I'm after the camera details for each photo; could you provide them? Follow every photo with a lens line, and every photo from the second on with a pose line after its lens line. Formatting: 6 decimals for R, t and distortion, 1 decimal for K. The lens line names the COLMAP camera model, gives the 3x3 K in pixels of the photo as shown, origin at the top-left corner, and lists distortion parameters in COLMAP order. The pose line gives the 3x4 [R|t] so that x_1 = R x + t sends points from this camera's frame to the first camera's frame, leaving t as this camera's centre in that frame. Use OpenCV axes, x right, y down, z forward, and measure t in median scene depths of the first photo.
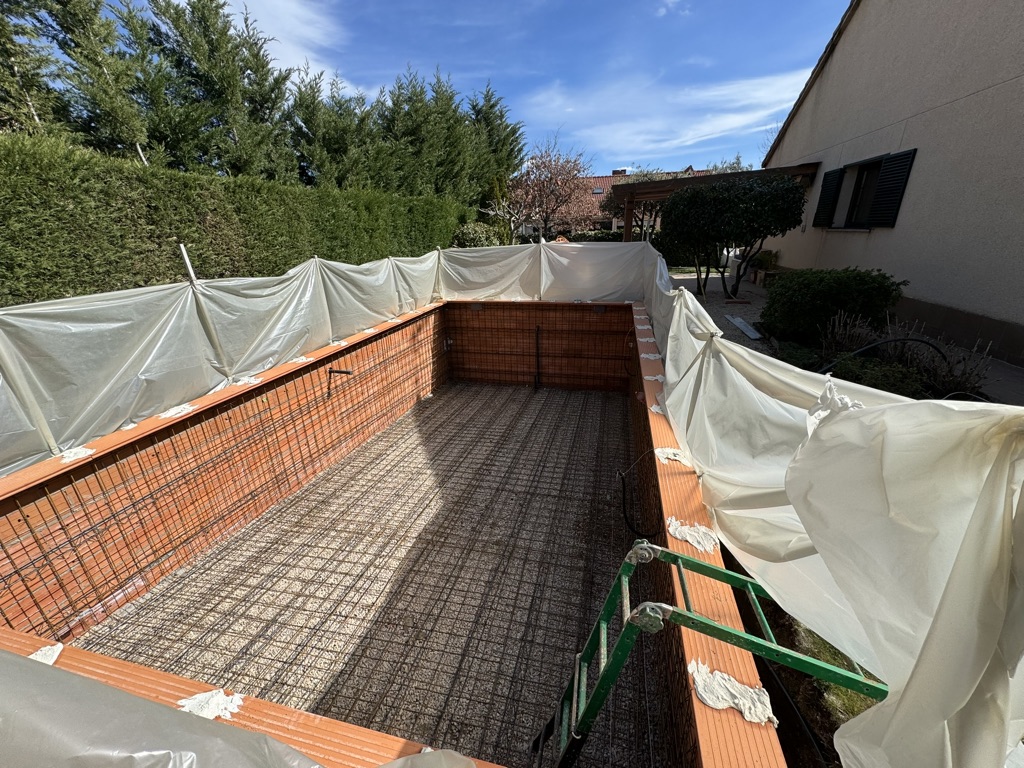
lens RADIAL K [[405.4, 0, 512.1], [0, 405.4, 383.2], [0, 0, 1]] dist [-0.001830, 0.000213]
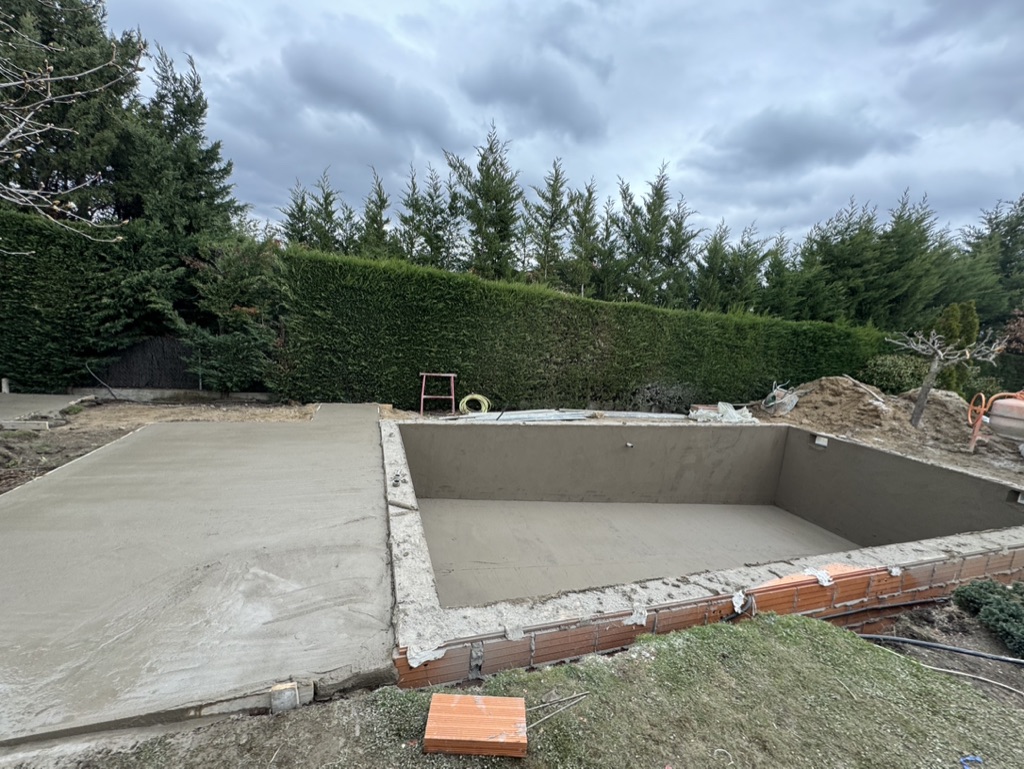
lens RADIAL K [[404.7, 0, 512.4], [0, 404.7, 387.9], [0, 0, 1]] dist [-0.000517, -0.001019]
pose [[0.529020, 0.202652, -0.824057, 0.288744], [-0.393945, 0.918739, -0.026965, -0.008838], [0.751629, 0.338898, 0.565864, -0.041970]]
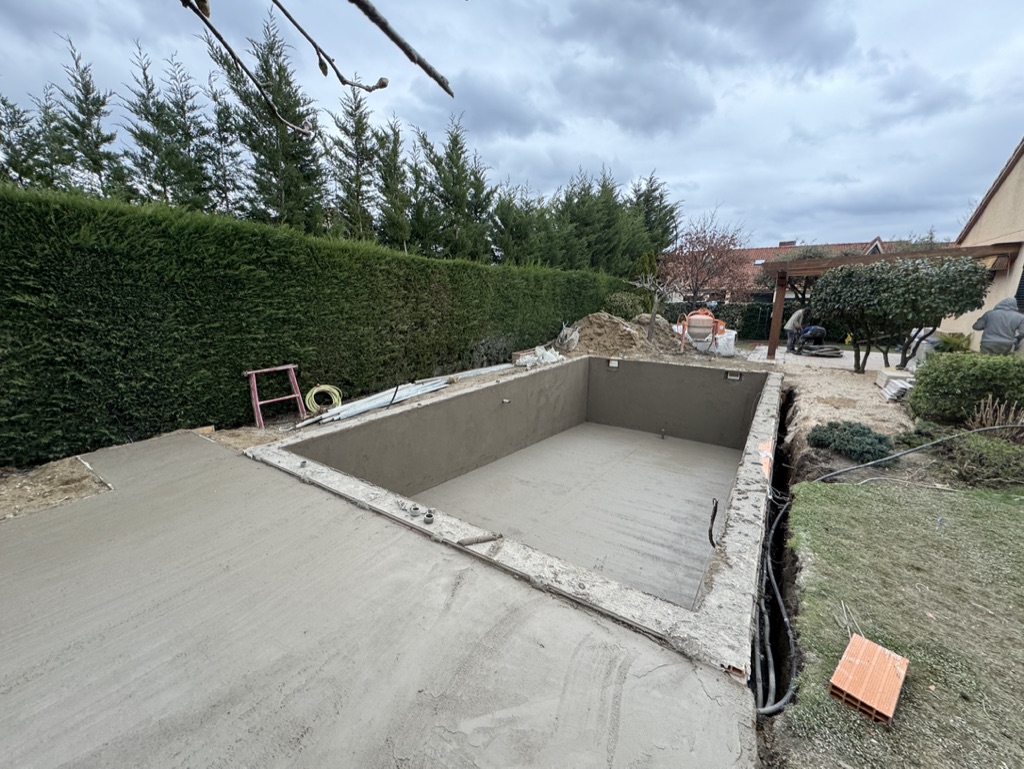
lens RADIAL K [[404.7, 0, 511.8], [0, 404.7, 384.5], [0, 0, 1]] dist [-0.000517, -0.001019]
pose [[0.938107, 0.106198, -0.329661, 0.026054], [-0.151763, 0.981628, -0.115644, 0.048491], [0.311324, 0.158517, 0.936990, -0.164354]]
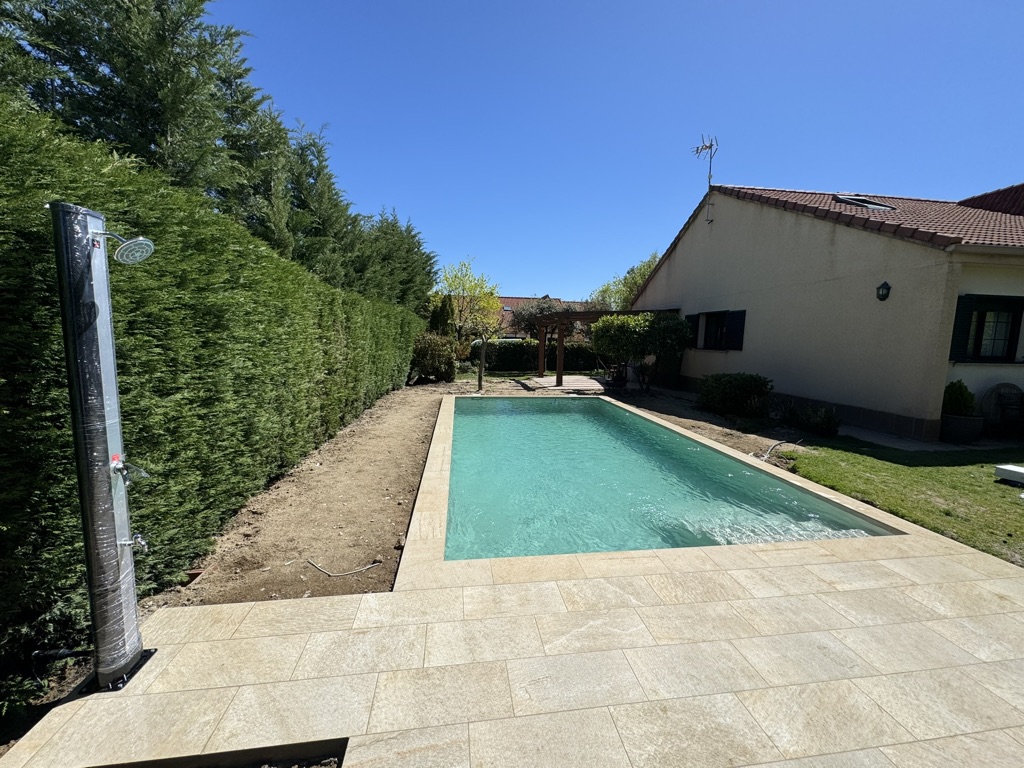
lens RADIAL K [[405.4, 0, 511.3], [0, 405.4, 383.2], [0, 0, 1]] dist [-0.001830, 0.000213]
pose [[0.930816, 0.004466, 0.365461, -0.483111], [0.085661, 0.969408, -0.230022, 0.049507], [-0.355309, 0.245414, 0.901958, -0.138705]]
